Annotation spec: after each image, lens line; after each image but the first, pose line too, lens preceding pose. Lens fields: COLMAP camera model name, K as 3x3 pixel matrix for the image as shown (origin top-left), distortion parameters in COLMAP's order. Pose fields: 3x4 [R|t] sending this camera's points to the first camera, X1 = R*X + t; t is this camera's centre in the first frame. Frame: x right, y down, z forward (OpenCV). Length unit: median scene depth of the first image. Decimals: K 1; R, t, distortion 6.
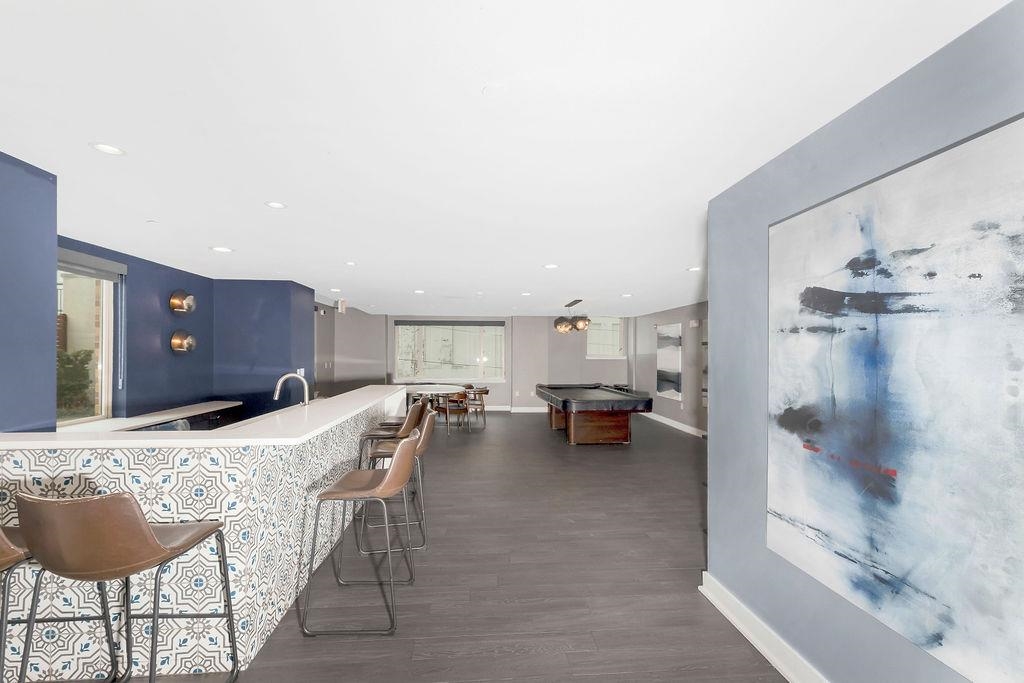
lens RADIAL K [[419.5, 0, 513.3], [0, 419.5, 352.2], [0, 0, 1]] dist [0.000485, -0.000003]
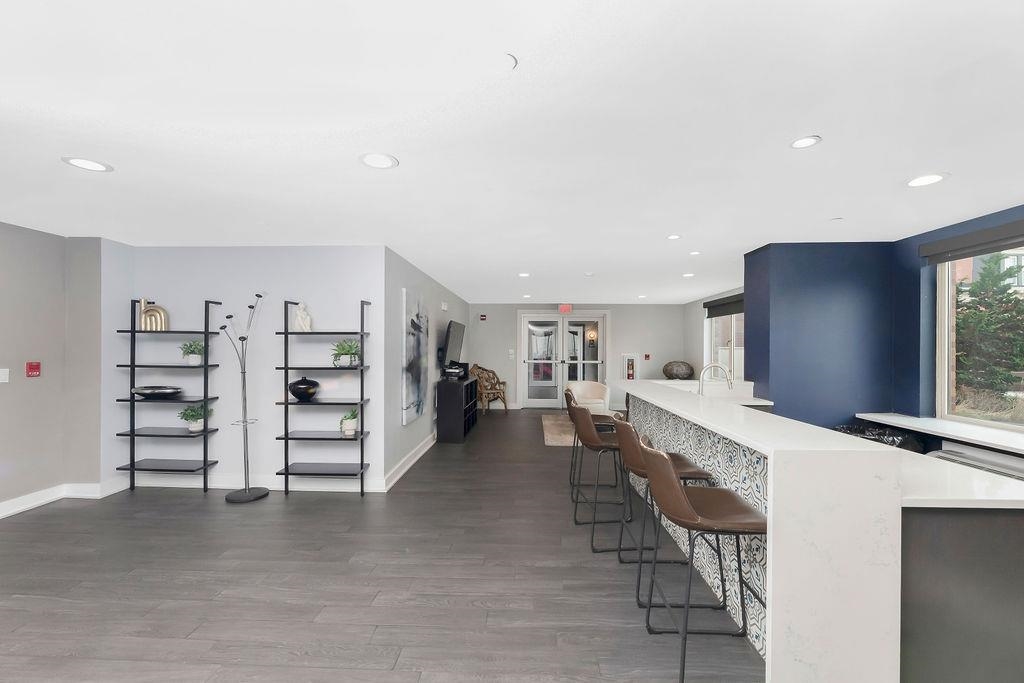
lens RADIAL K [[419.5, 0, 513.3], [0, 419.5, 352.2], [0, 0, 1]] dist [0.000485, -0.000003]
pose [[-0.990737, -0.013387, 0.135133, -0.349088], [-0.013029, 0.999909, 0.003536, 0.051529], [-0.135168, 0.001742, -0.990821, 3.774418]]
